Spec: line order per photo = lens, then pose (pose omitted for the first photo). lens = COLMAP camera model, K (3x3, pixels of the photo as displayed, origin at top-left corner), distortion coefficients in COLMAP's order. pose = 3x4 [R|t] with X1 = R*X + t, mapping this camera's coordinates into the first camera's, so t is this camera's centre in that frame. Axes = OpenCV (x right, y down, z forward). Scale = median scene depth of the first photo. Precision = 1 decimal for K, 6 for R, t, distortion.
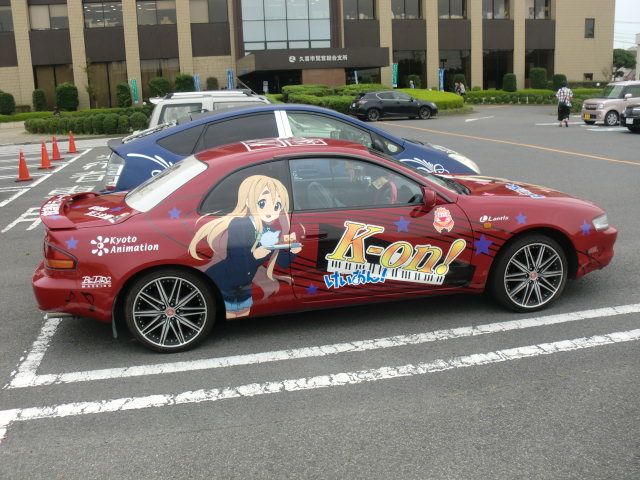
lens RADIAL K [[651.0, 0, 320.1], [0, 651.0, 237.8], [0, 0, 1]] dist [-0.061348, 0.000000]
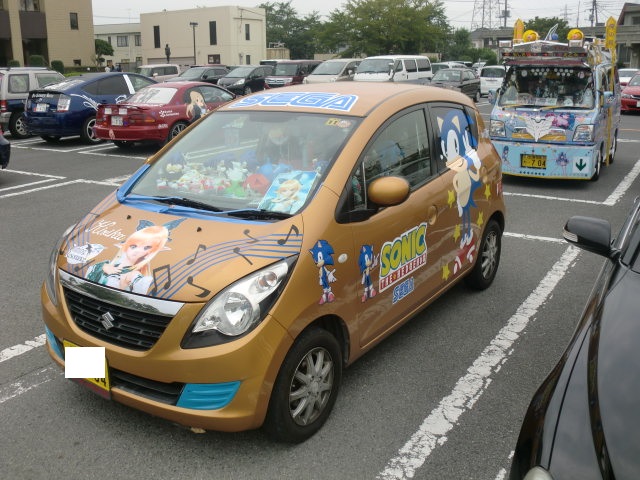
lens RADIAL K [[651.0, 0, 320.3], [0, 651.0, 240.1], [0, 0, 1]] dist [-0.061348, 0.000000]
pose [[0.687527, -0.170309, 0.705905, -0.168132], [0.154106, 0.984185, 0.087355, 0.035903], [-0.709619, 0.048725, 0.702899, -0.130777]]
